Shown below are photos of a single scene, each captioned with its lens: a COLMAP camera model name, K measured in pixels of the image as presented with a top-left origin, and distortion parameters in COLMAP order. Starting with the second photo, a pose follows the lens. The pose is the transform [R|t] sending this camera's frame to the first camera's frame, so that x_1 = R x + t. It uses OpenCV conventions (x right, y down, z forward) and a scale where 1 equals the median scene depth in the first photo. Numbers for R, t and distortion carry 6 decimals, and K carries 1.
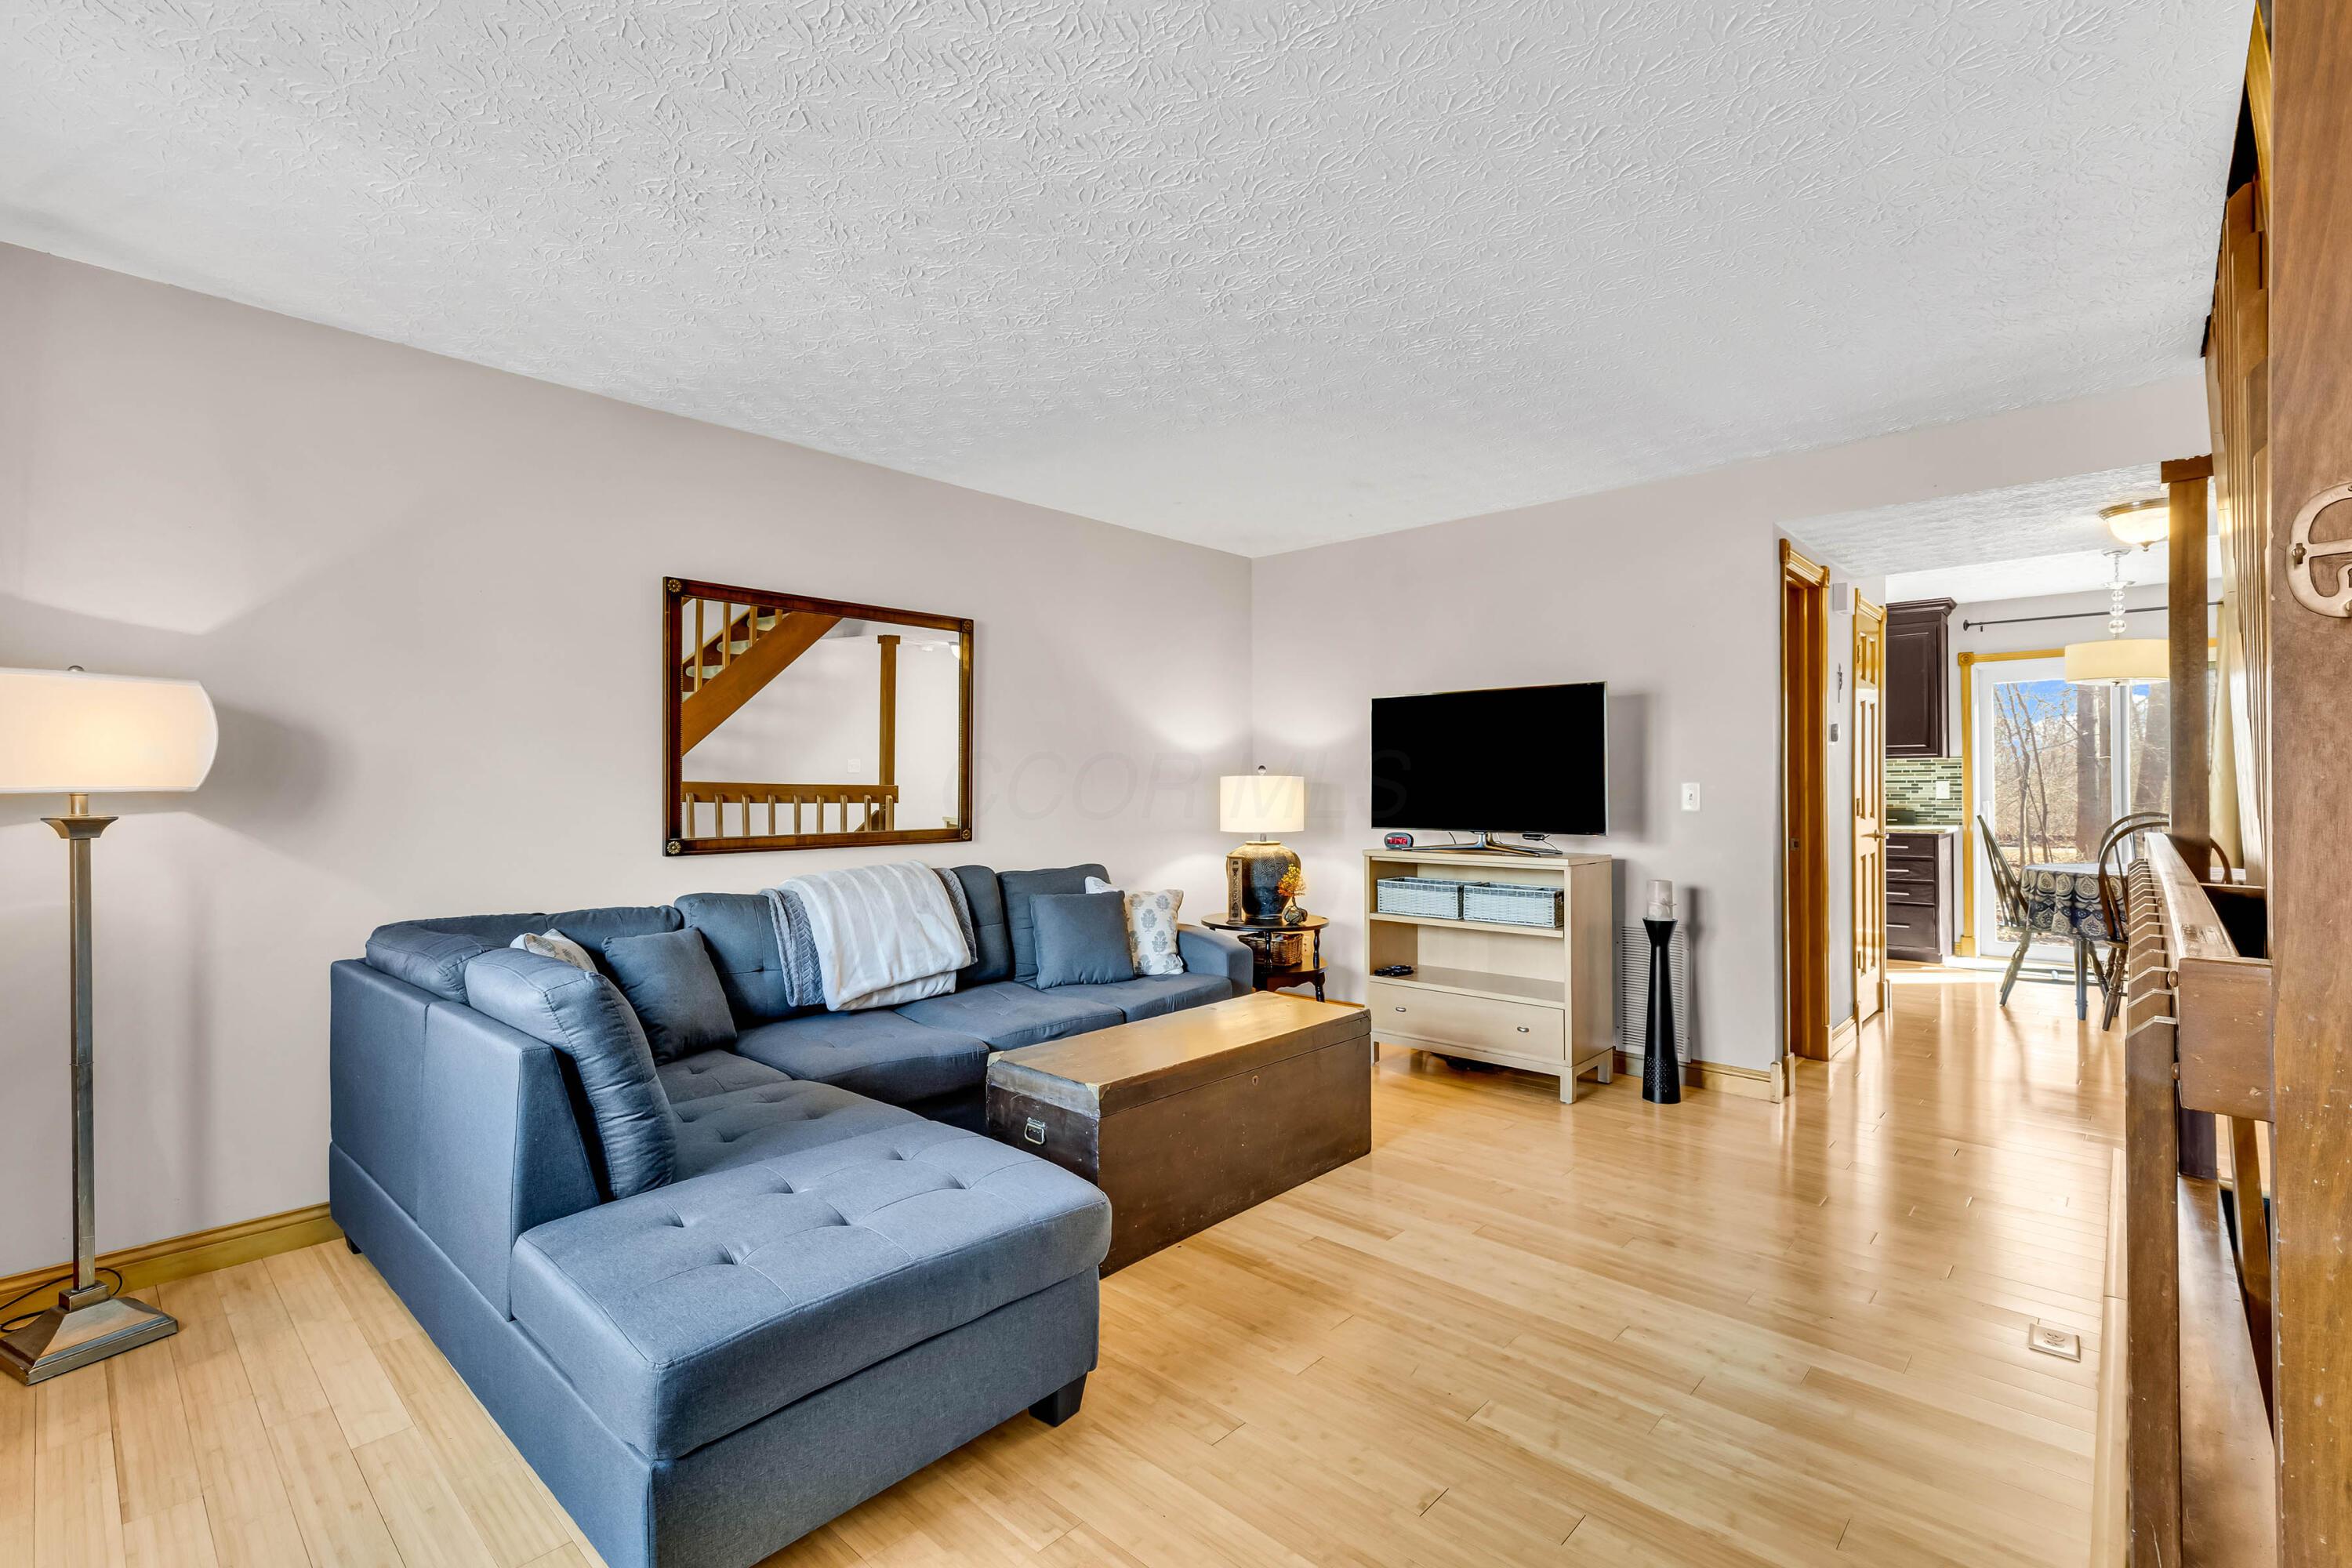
lens RADIAL K [[1072.1, 0, 1179.9], [0, 1072.1, 783.0], [0, 0, 1]] dist [0.010953, -0.000557]
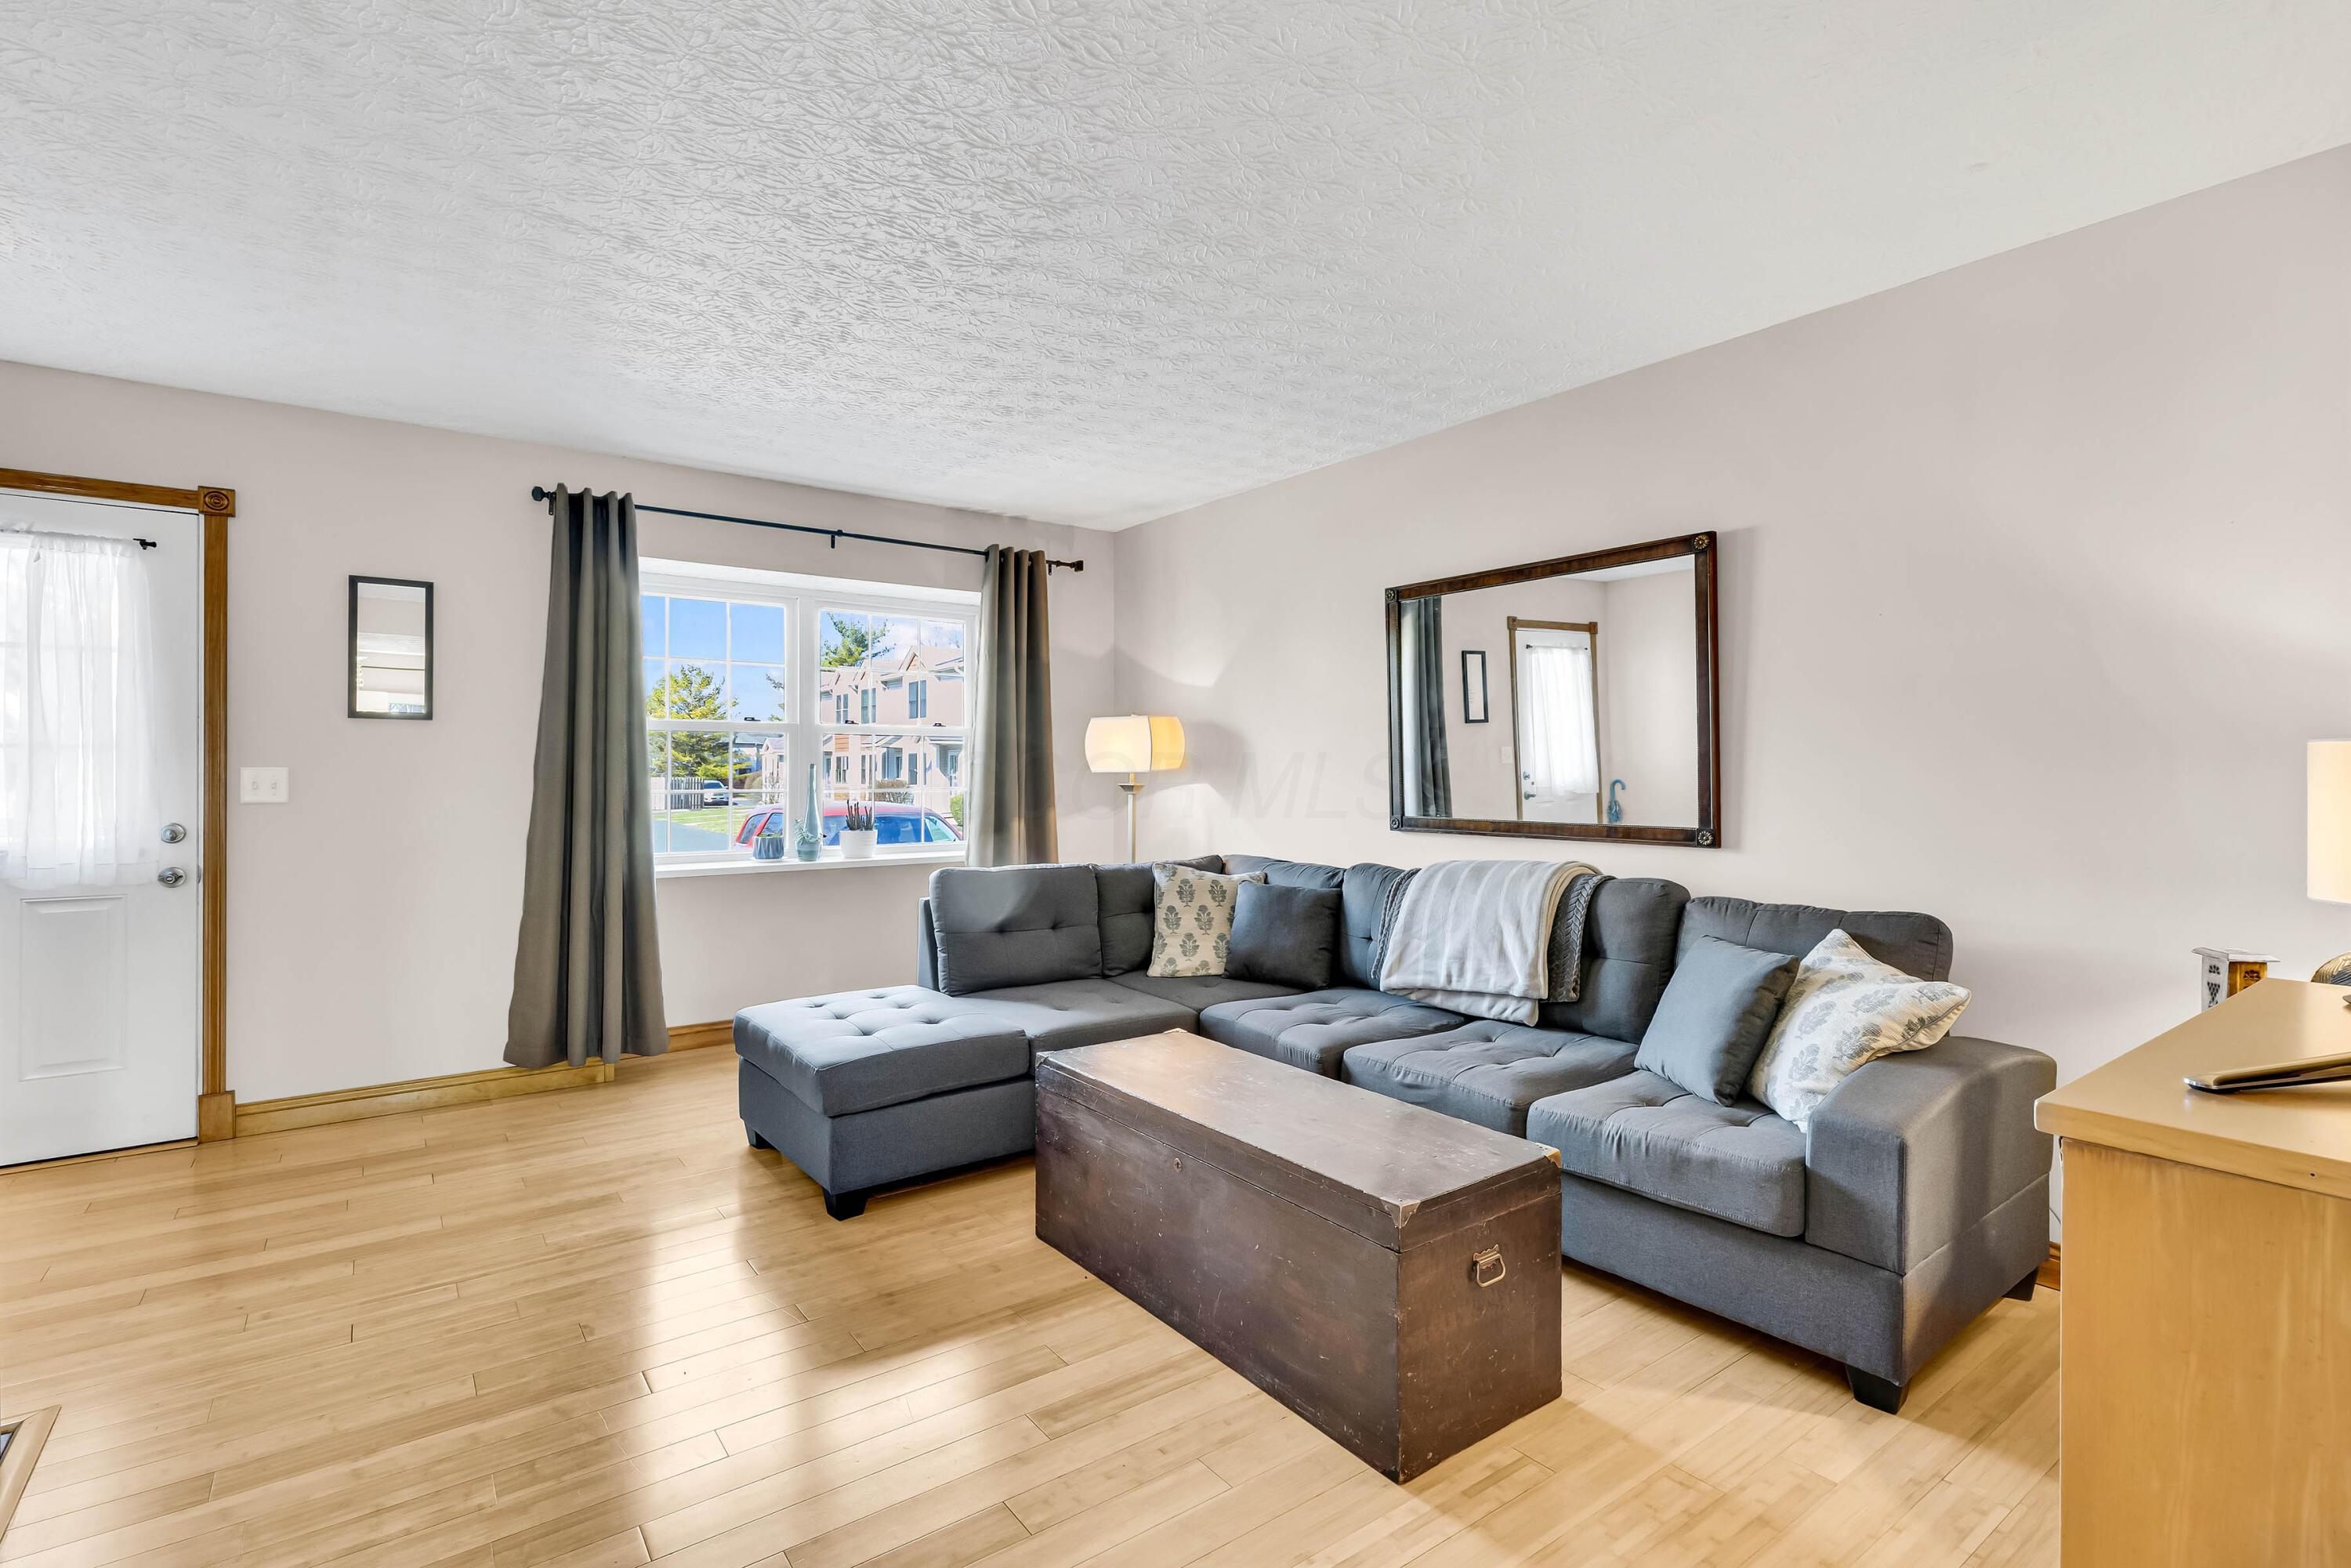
lens RADIAL K [[1071.6, 0, 1190.3], [0, 1071.6, 770.9], [0, 0, 1]] dist [0.010953, -0.000557]
pose [[-0.177059, 0.004243, -0.984191, 0.772014], [0.007500, 0.999967, 0.002961, -0.001722], [0.984172, -0.006857, -0.177085, 1.094599]]
